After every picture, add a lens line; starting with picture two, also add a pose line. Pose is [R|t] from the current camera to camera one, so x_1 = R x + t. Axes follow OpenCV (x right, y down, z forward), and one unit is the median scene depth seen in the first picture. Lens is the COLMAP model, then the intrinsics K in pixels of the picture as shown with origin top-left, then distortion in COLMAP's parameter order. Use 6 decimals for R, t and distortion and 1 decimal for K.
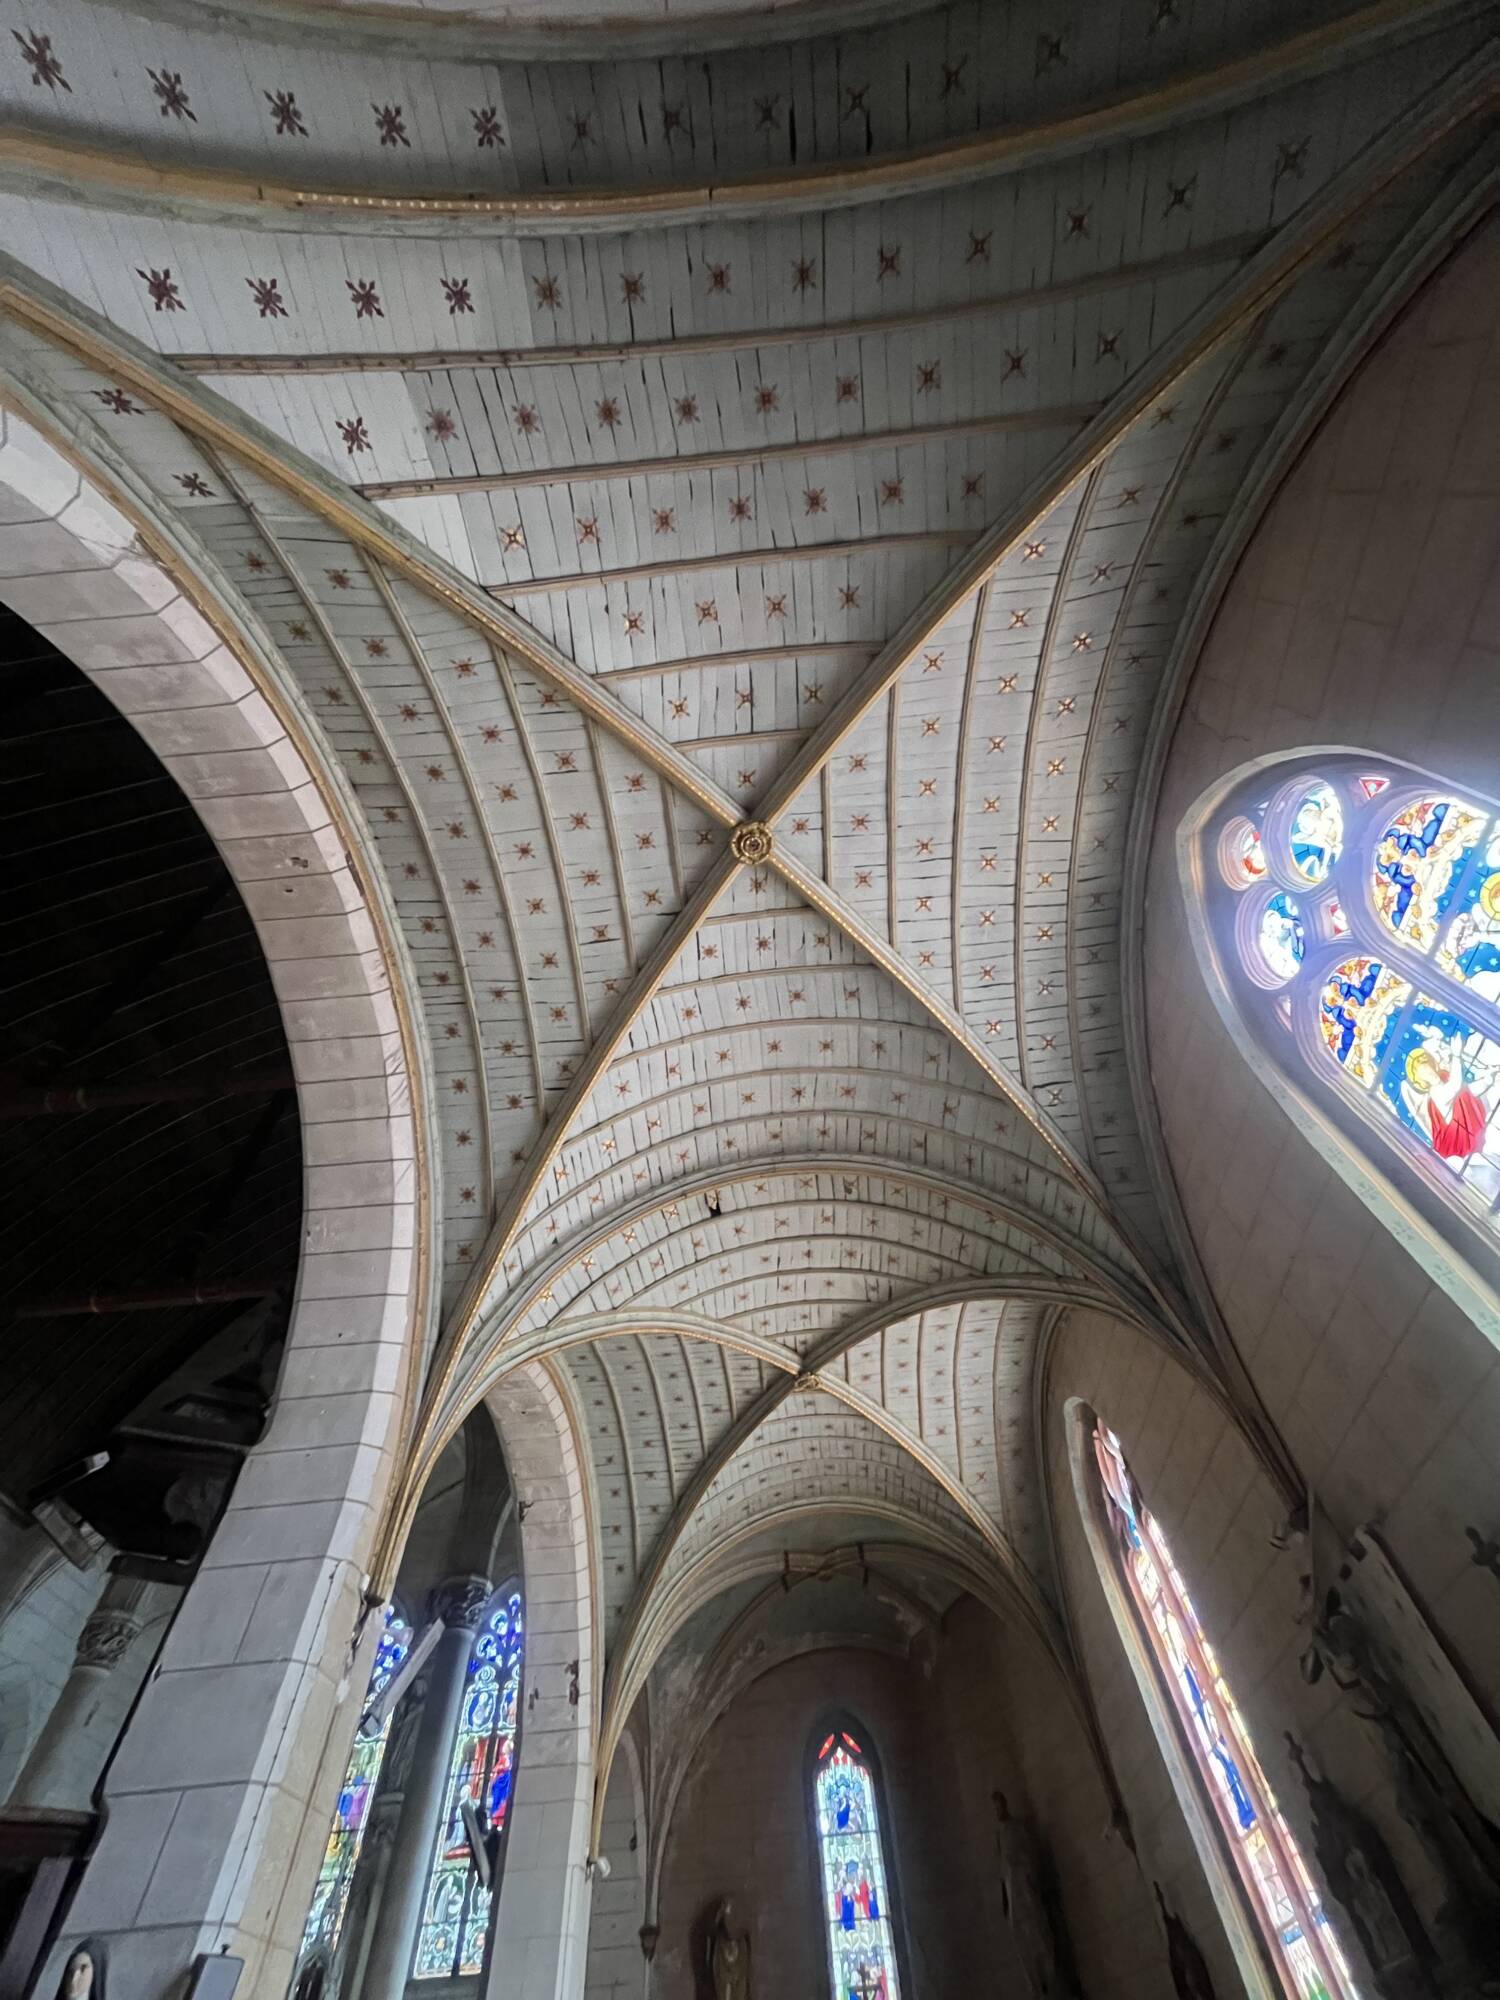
lens RADIAL K [[802.3, 0, 749.0], [0, 802.3, 995.4], [0, 0, 1]] dist [0.000935, -0.000159]
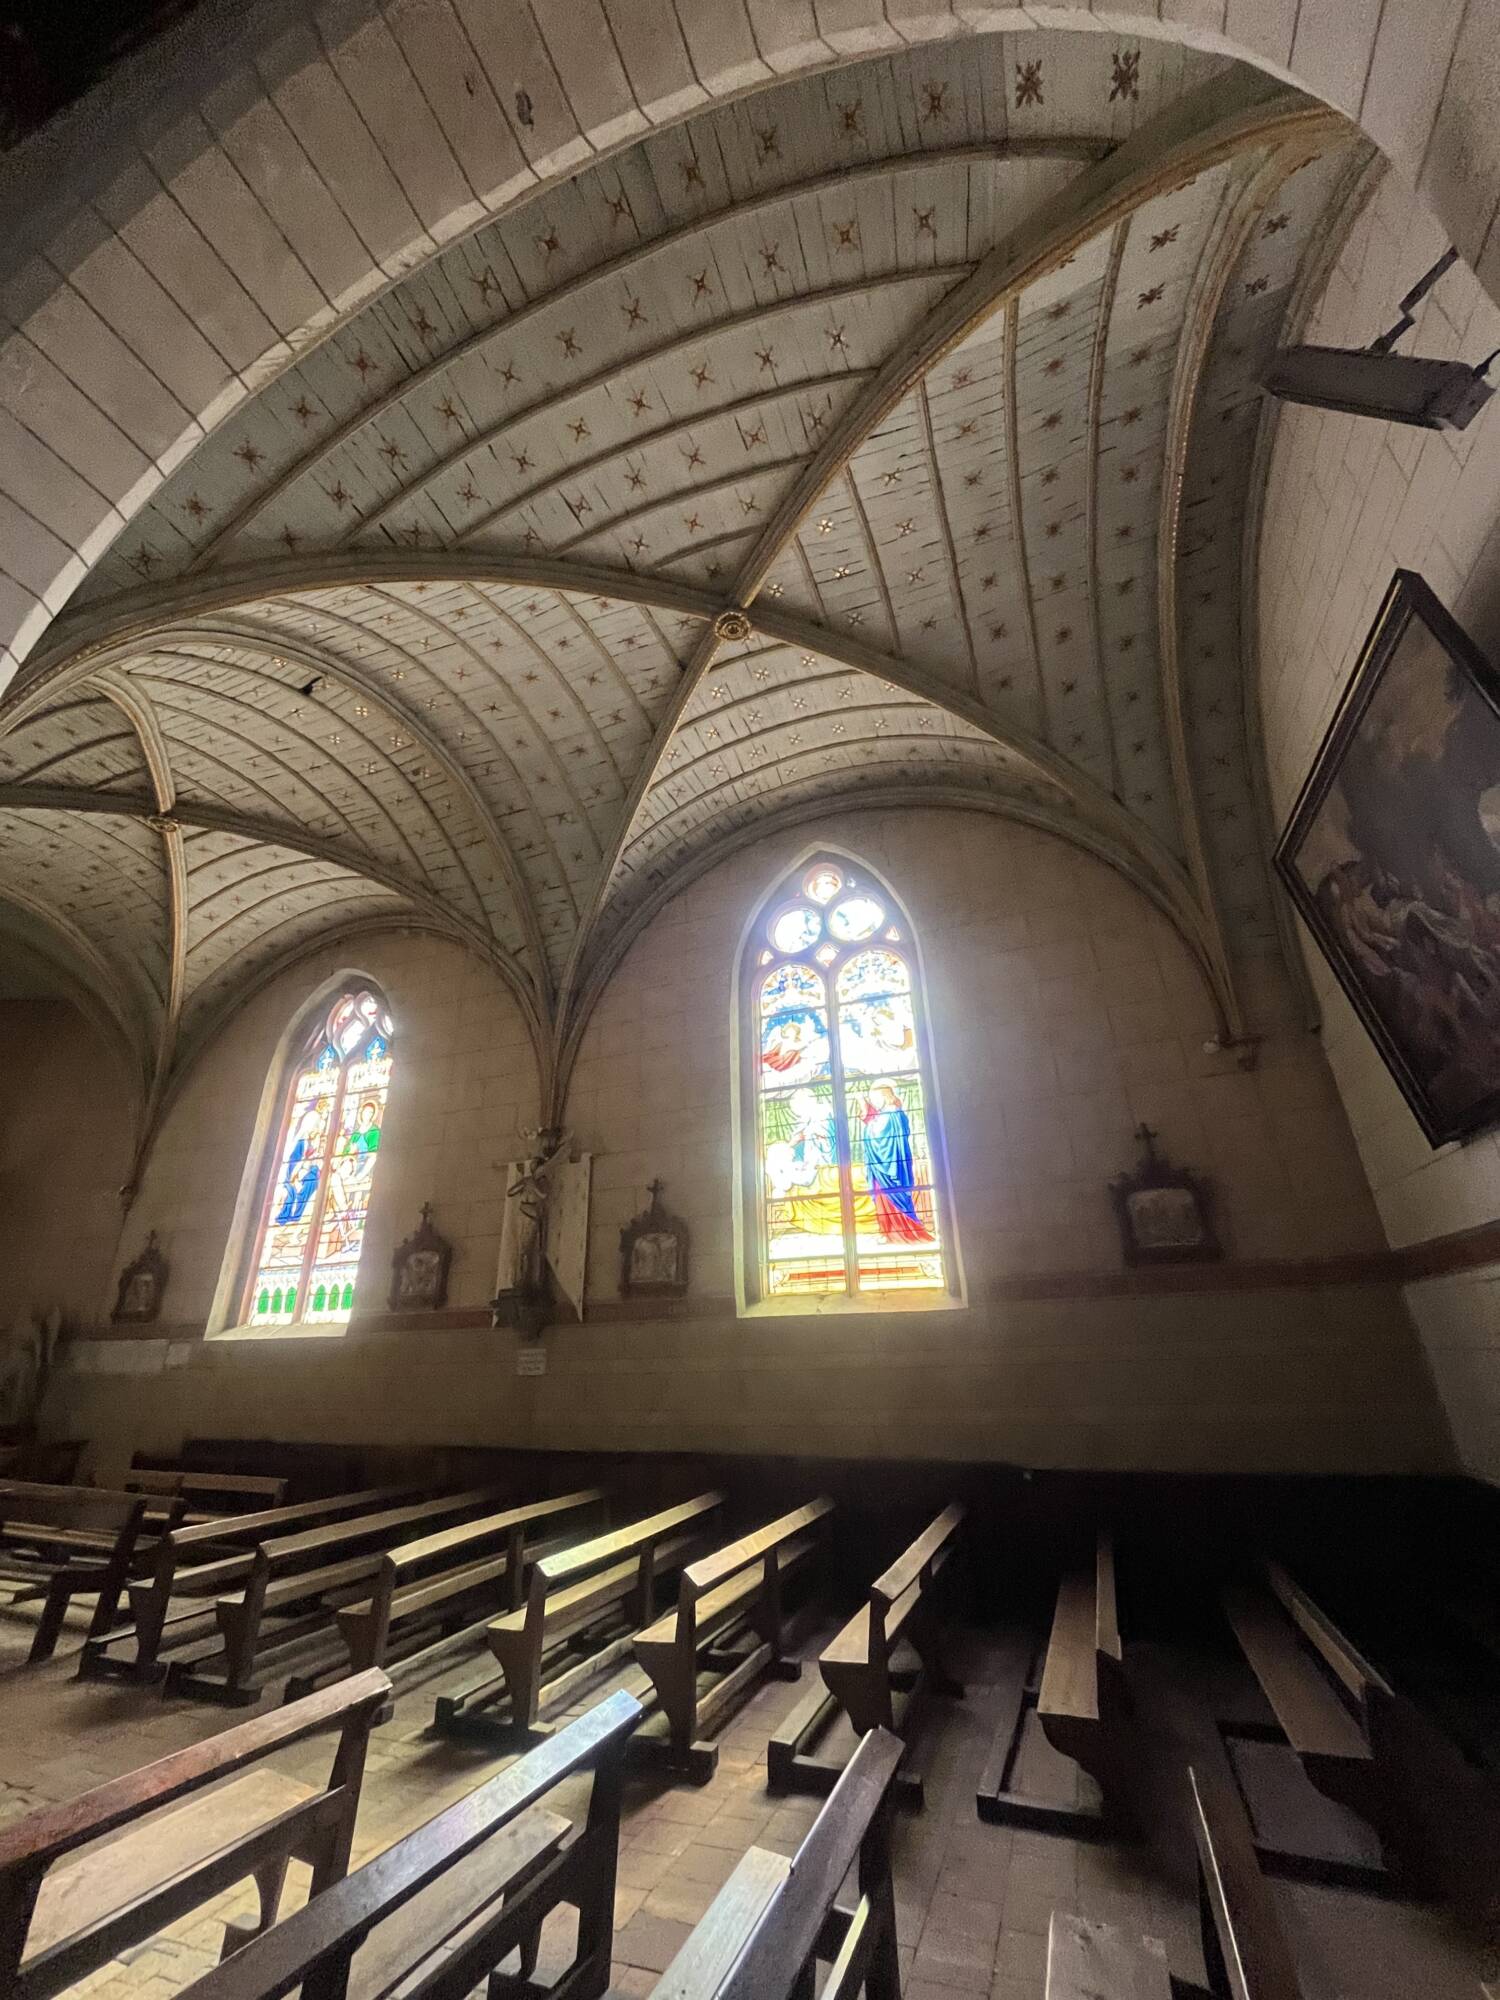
lens RADIAL K [[802.3, 0, 747.9], [0, 802.3, 1001.5], [0, 0, 1]] dist [0.000935, -0.000159]
pose [[0.280898, 0.431831, 0.857099, -0.691321], [-0.800331, 0.598280, -0.039137, 0.149463], [-0.529686, -0.674969, 0.513664, 0.026797]]
